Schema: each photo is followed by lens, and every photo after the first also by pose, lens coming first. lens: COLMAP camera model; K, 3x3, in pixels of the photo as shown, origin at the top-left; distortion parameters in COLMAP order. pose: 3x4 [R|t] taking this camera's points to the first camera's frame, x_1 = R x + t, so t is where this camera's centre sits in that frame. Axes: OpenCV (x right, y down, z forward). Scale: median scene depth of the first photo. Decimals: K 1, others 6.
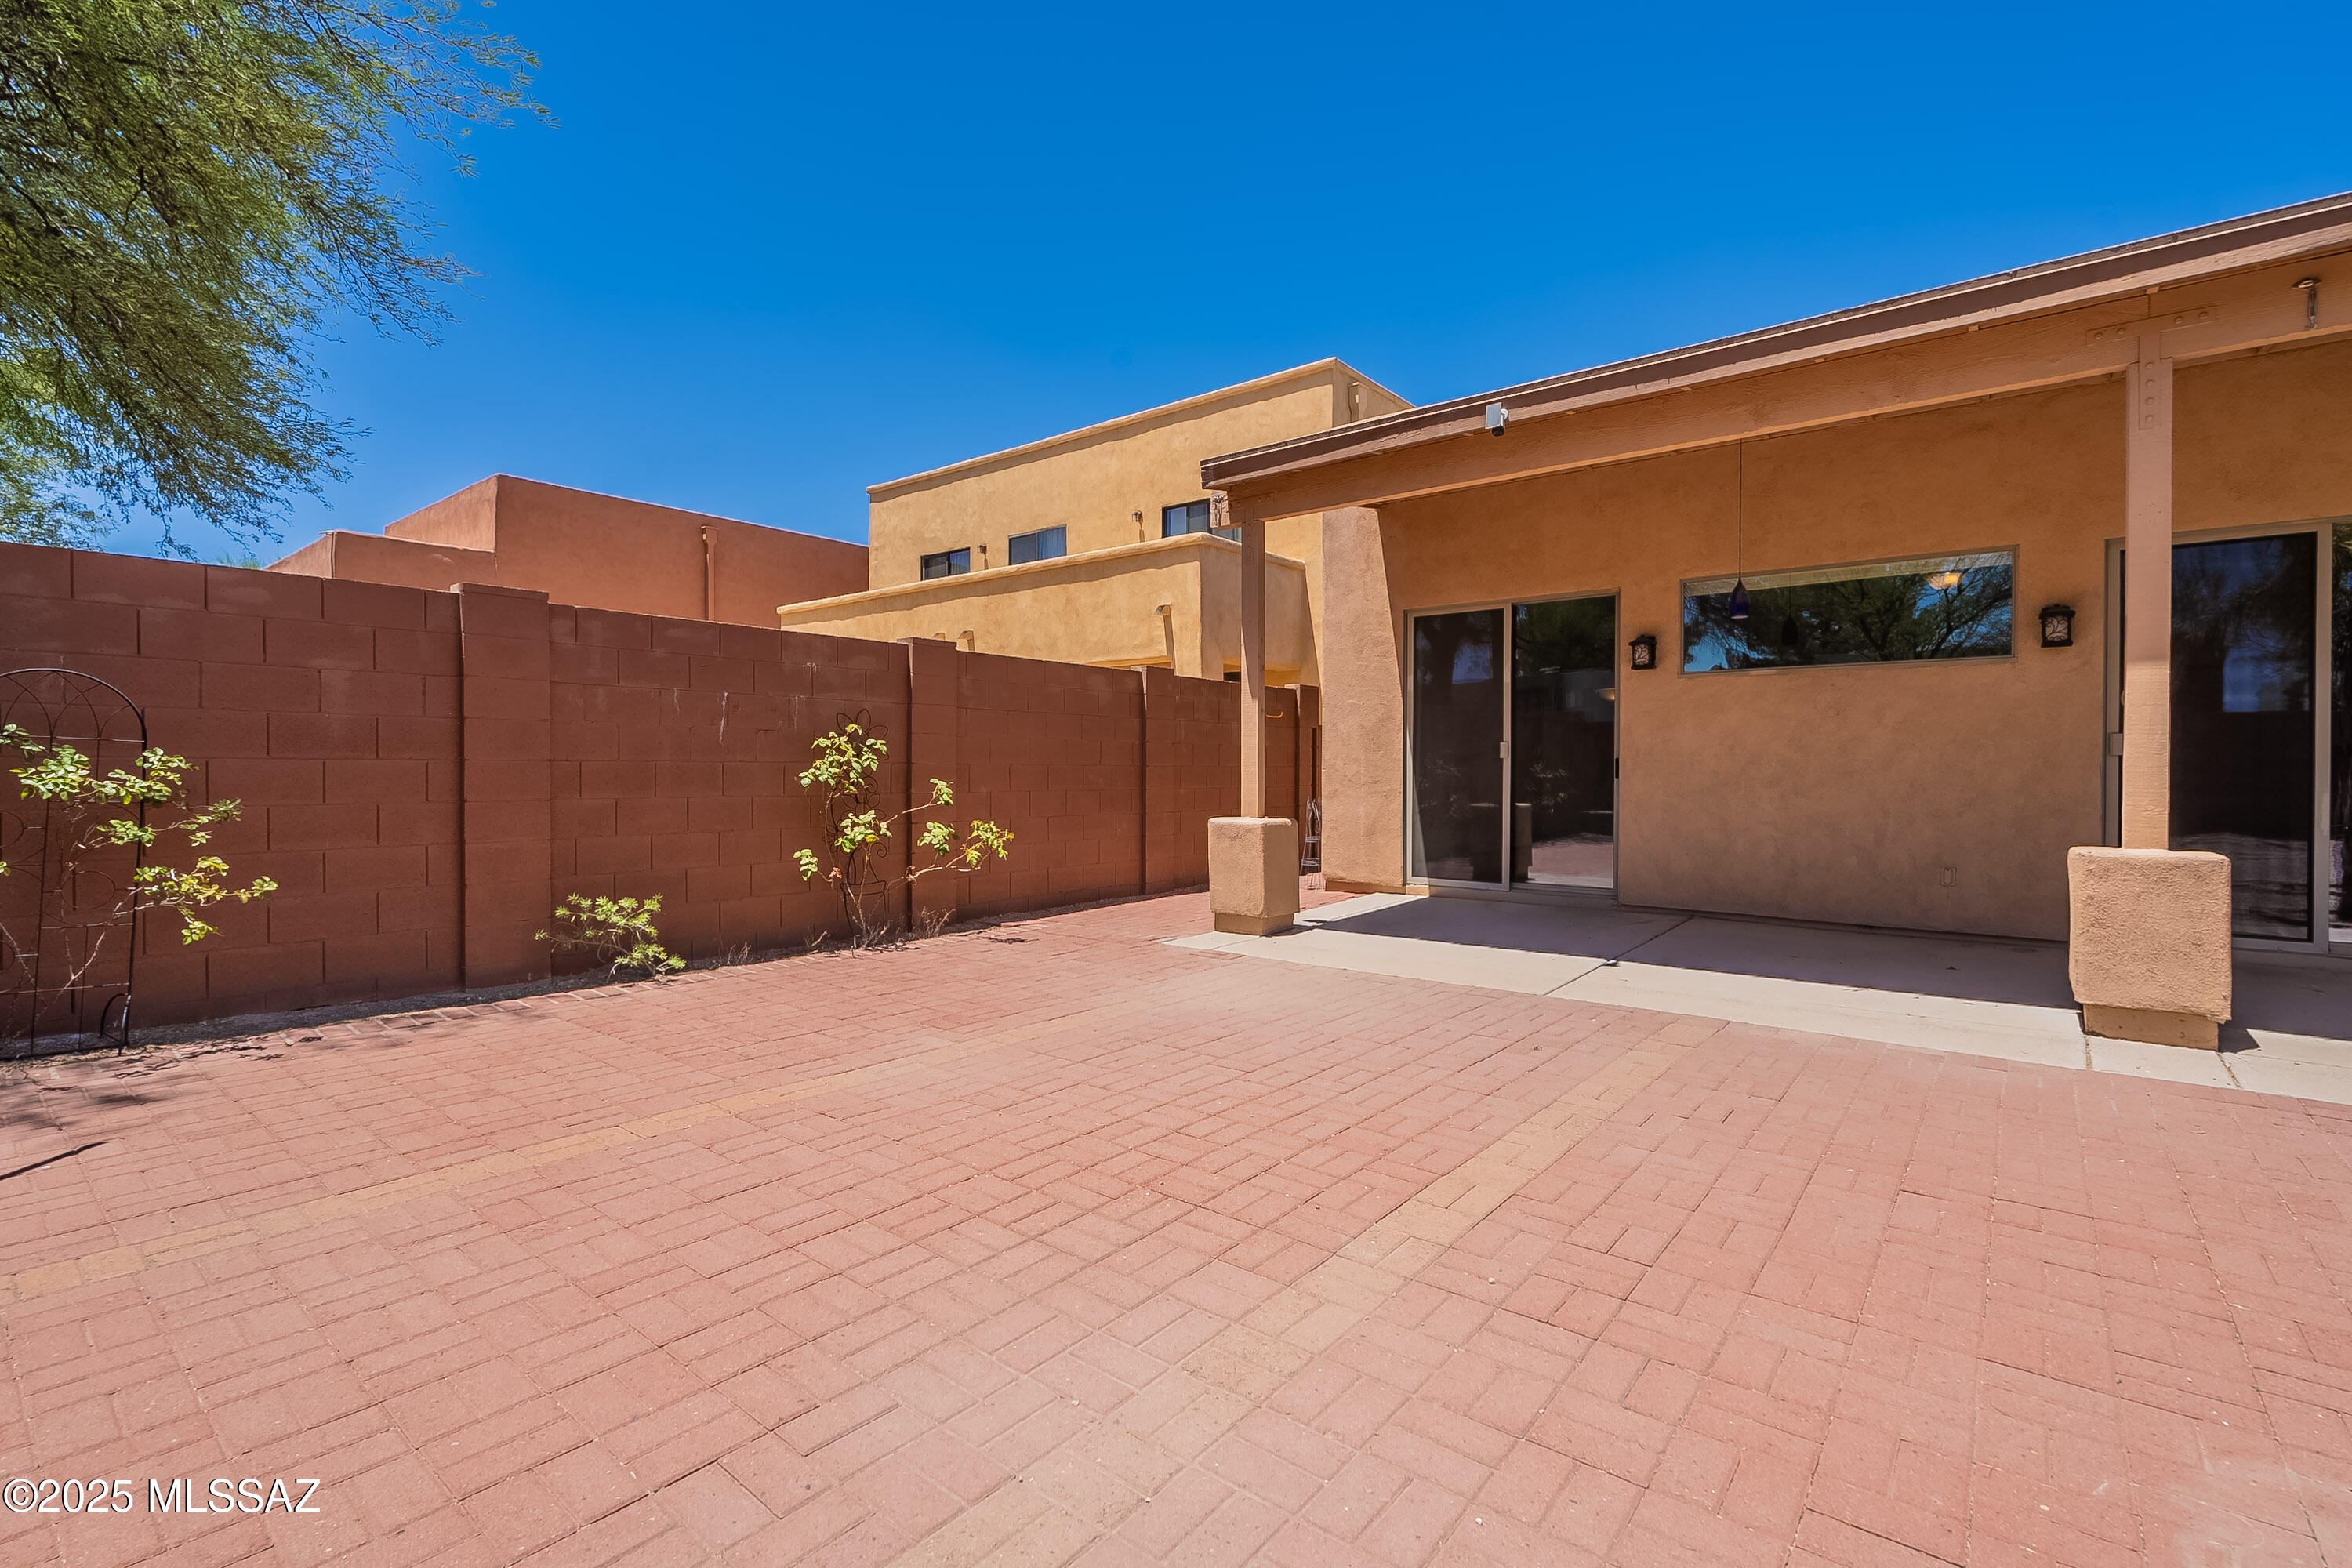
lens RADIAL K [[1045.8, 0, 1164.2], [0, 1045.8, 779.2], [0, 0, 1]] dist [-0.002069, 0.000095]
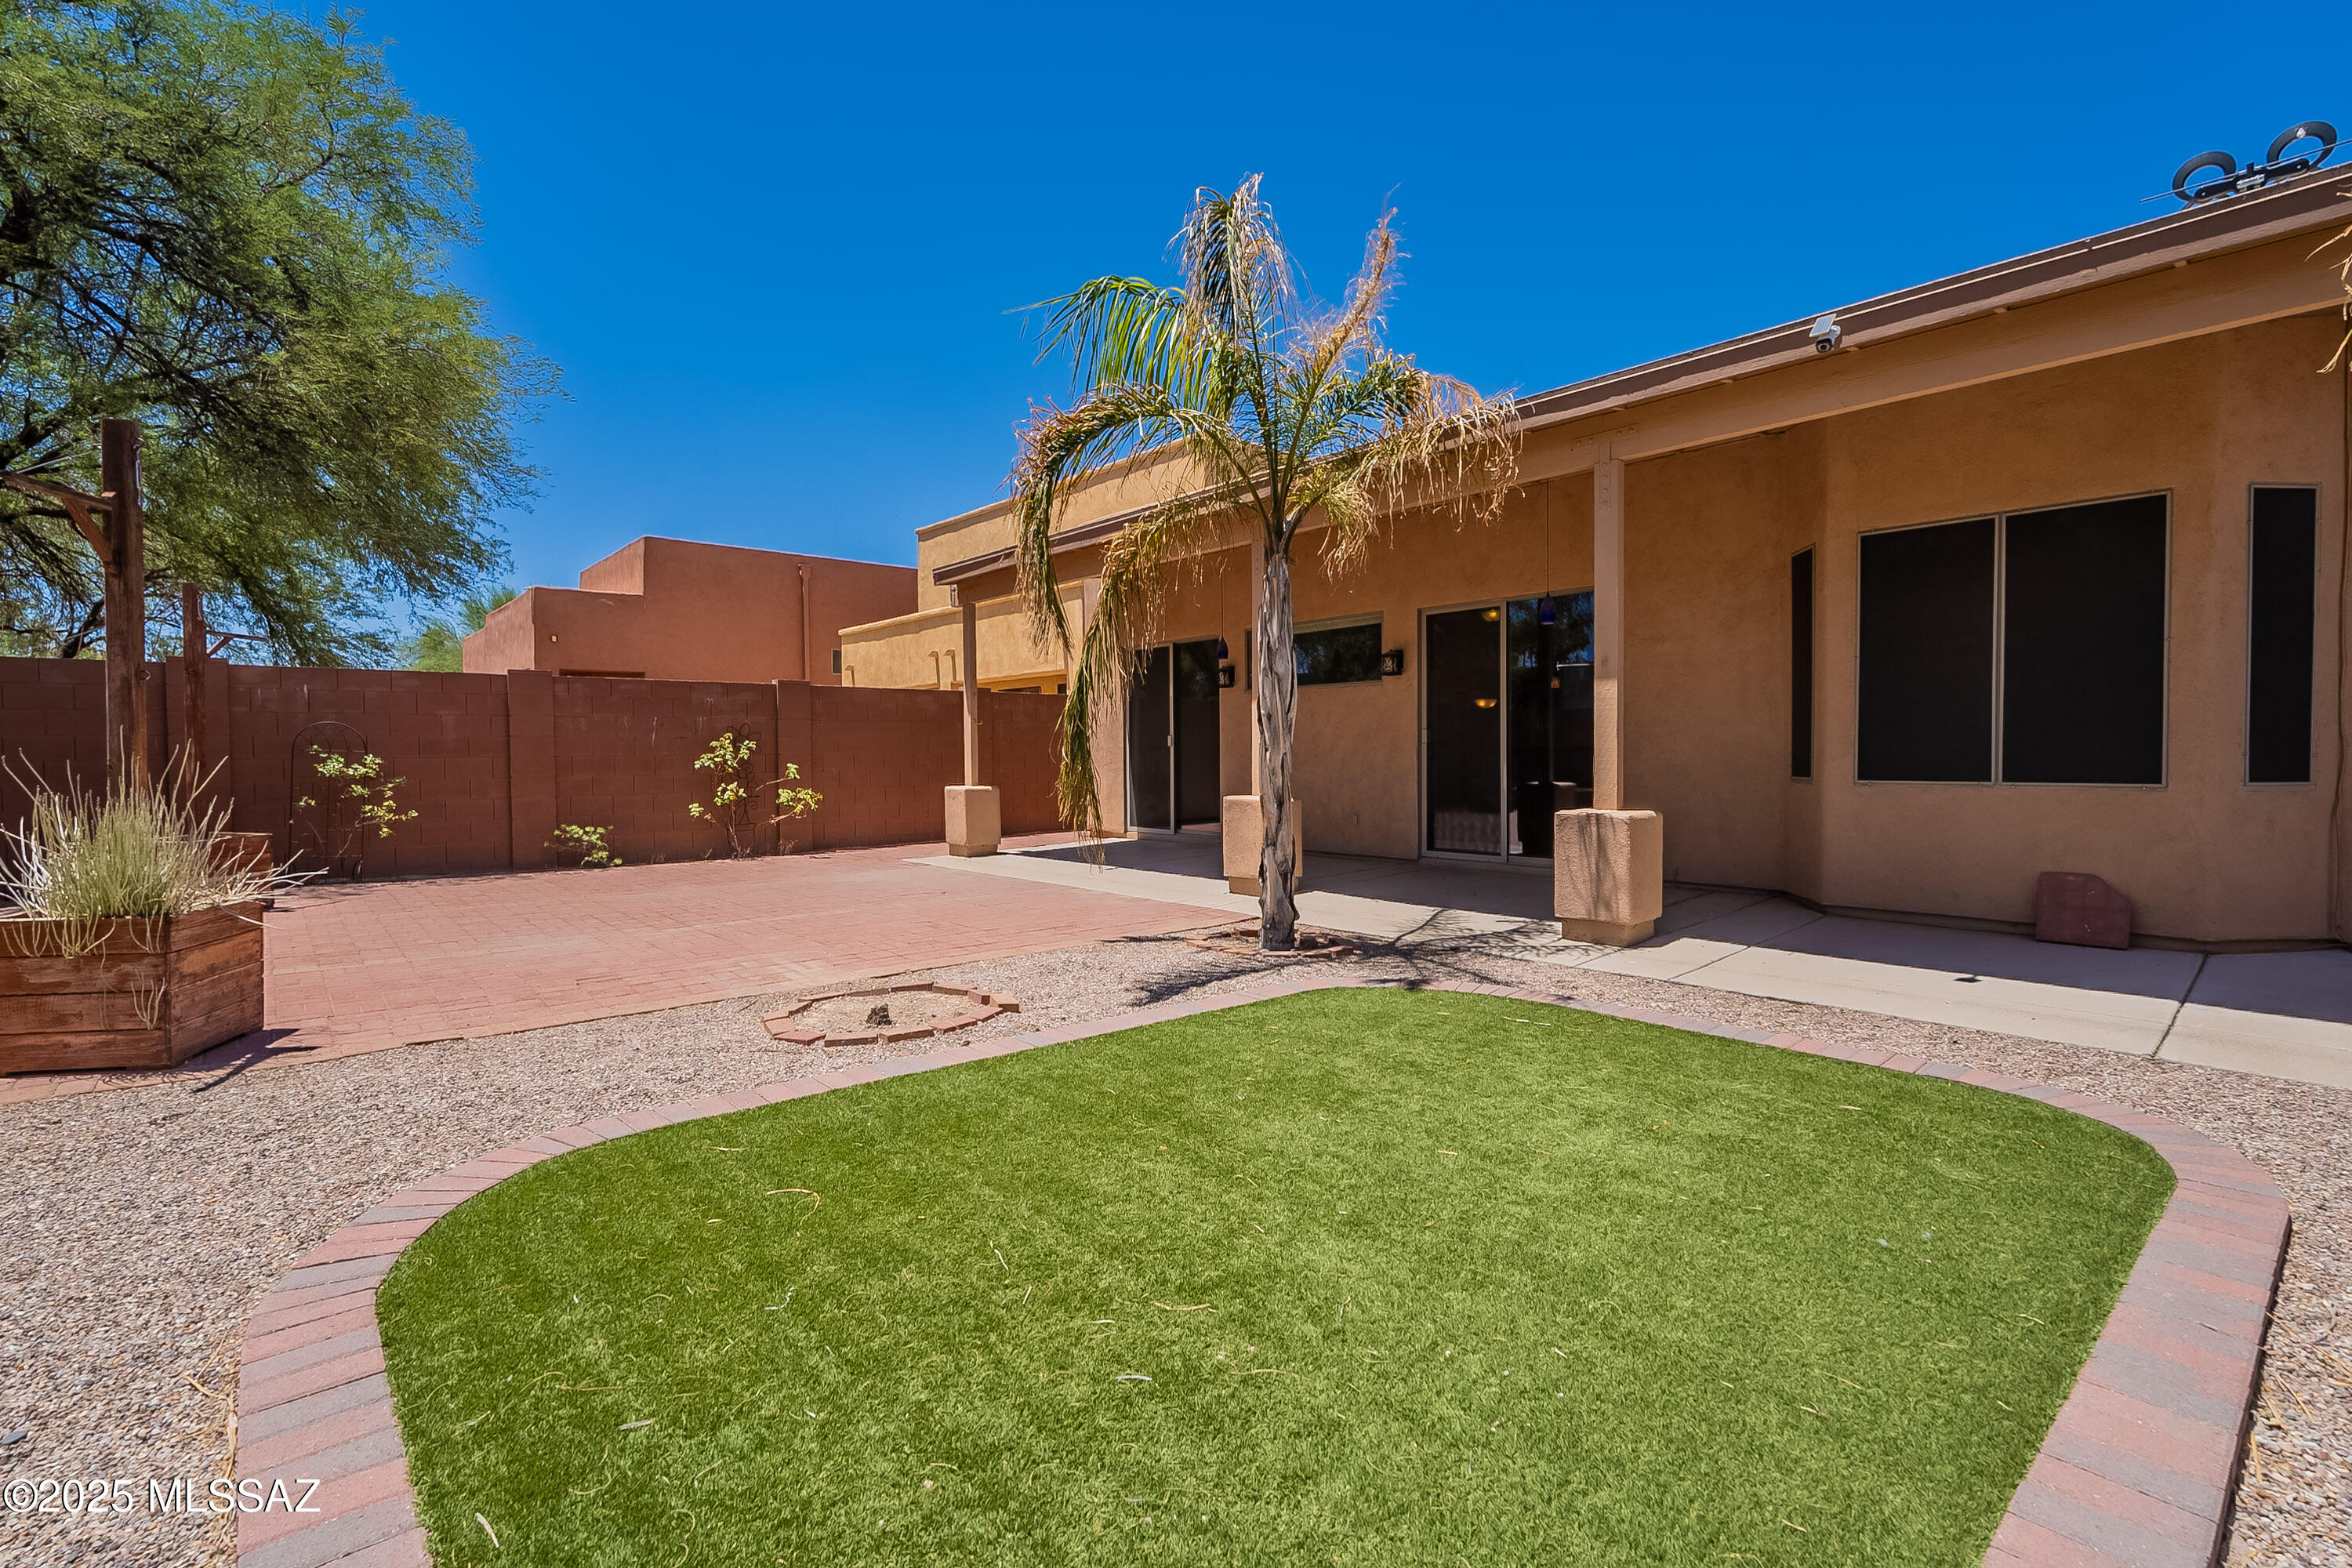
lens RADIAL K [[1056.8, 0, 1167.0], [0, 1056.8, 778.6], [0, 0, 1]] dist [0.000701, 0.000010]
pose [[0.984014, -0.006237, -0.177980, 0.699817], [0.009412, 0.999811, 0.017002, 0.000390], [0.177840, -0.018406, 0.983887, -0.583410]]
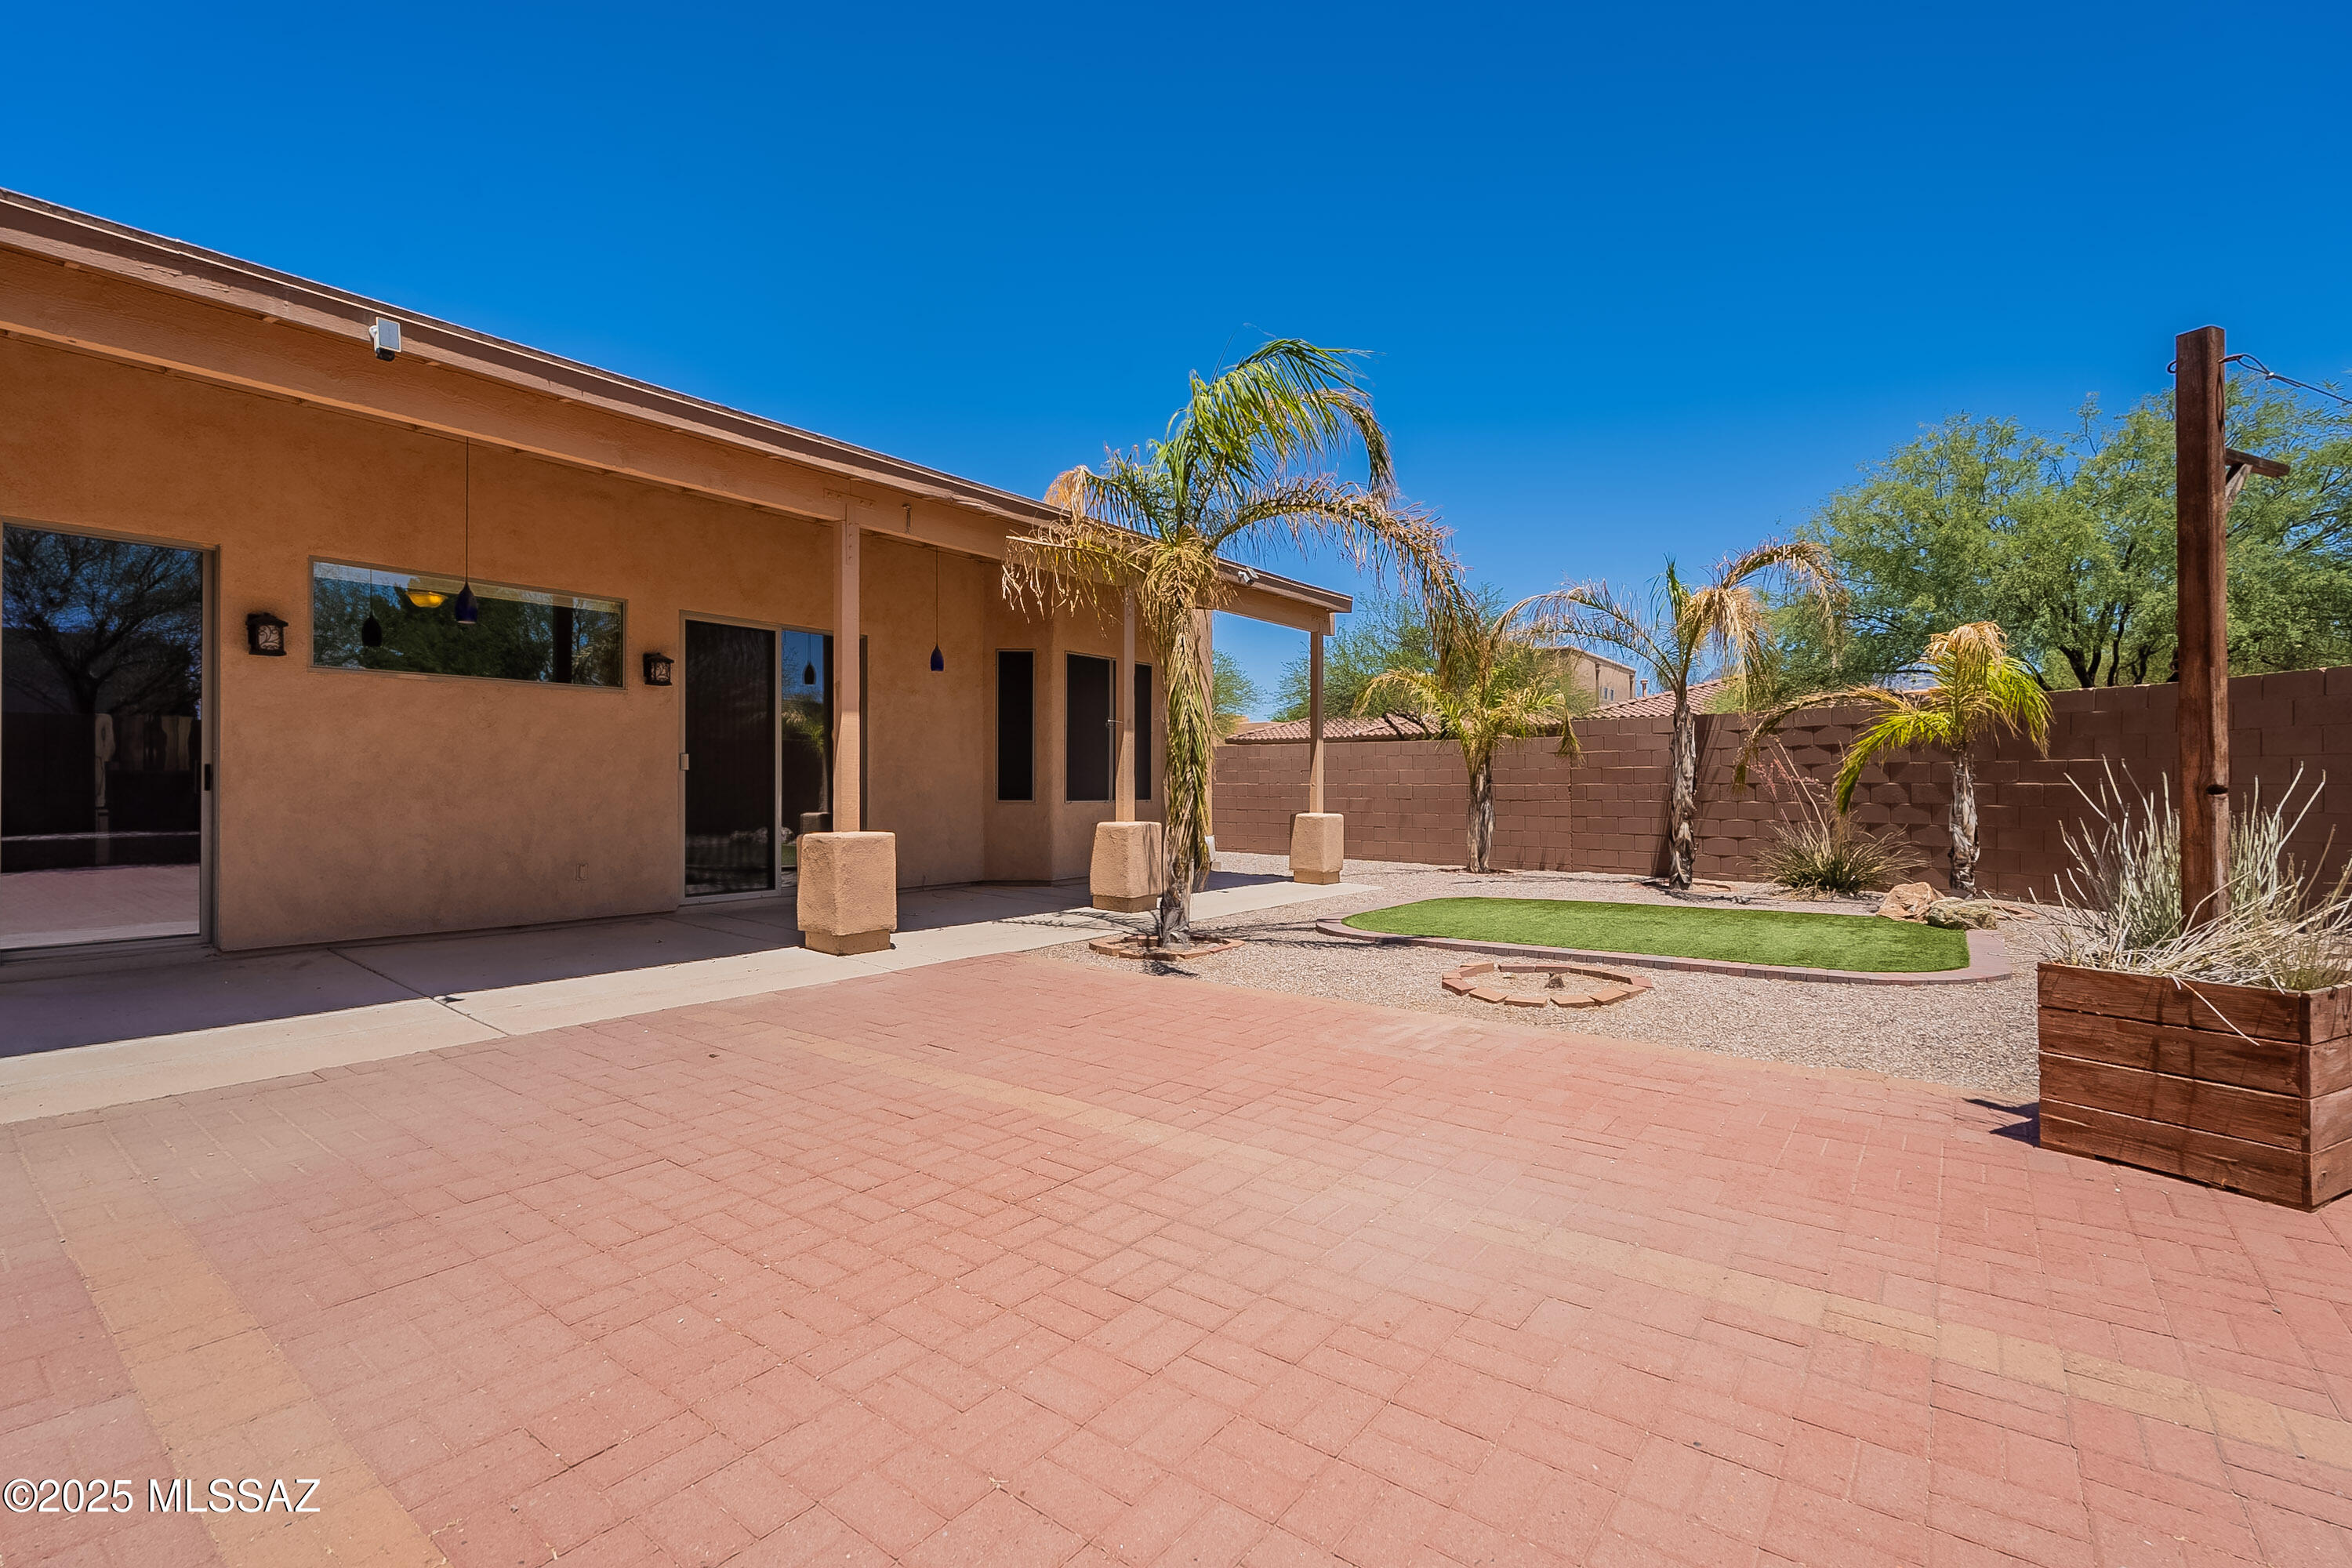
lens RADIAL K [[1041.2, 0, 1179.5], [0, 1041.2, 784.6], [0, 0, 1]] dist [-0.001334, -0.000173]
pose [[-0.036342, -0.003815, 0.999332, -0.403840], [0.004856, 0.999980, 0.003994, -0.005209], [-0.999328, 0.004998, -0.036322, 0.348610]]
